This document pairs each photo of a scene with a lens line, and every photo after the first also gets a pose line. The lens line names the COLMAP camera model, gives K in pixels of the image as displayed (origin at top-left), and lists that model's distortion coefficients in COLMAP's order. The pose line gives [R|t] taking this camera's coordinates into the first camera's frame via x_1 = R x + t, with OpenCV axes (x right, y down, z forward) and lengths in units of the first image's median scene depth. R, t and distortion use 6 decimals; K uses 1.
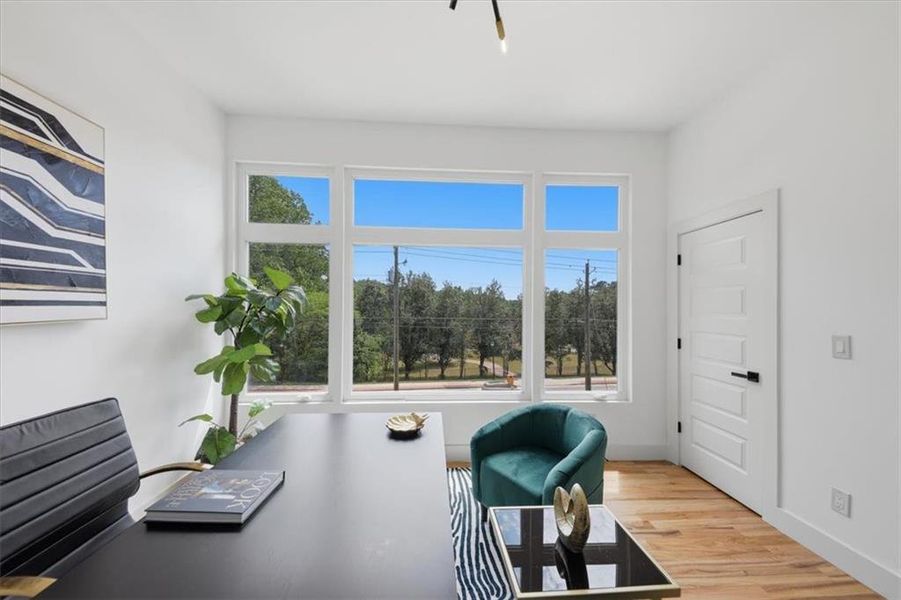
lens RADIAL K [[312.3, 0, 447.2], [0, 312.3, 304.6], [0, 0, 1]] dist [0.026726, -0.011871]
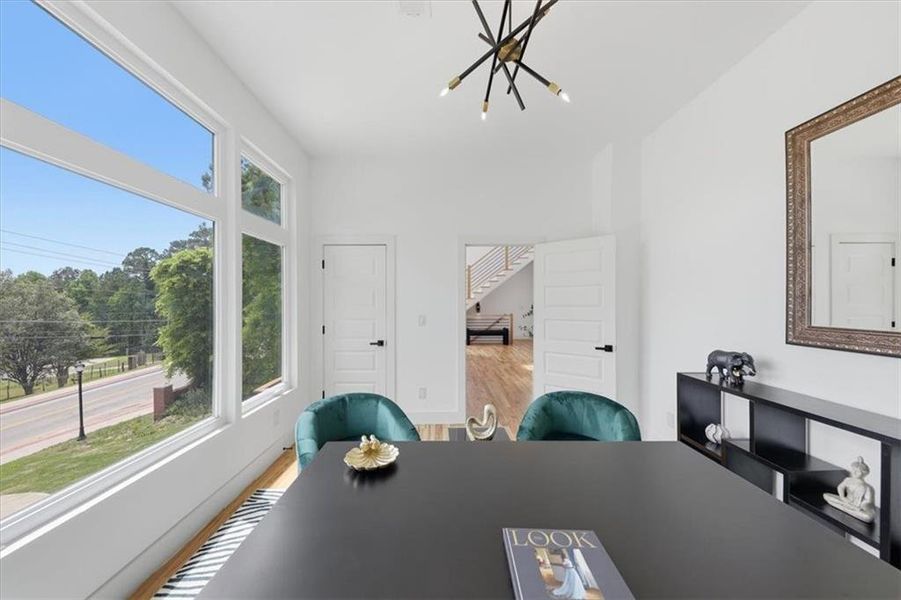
lens RADIAL K [[312.3, 0, 447.2], [0, 312.3, 304.6], [0, 0, 1]] dist [0.026726, -0.011871]
pose [[0.033681, -0.012133, 0.999359, -0.672539], [-0.009304, 0.999879, 0.012453, 0.001190], [-0.999389, -0.009718, 0.033564, 0.601419]]
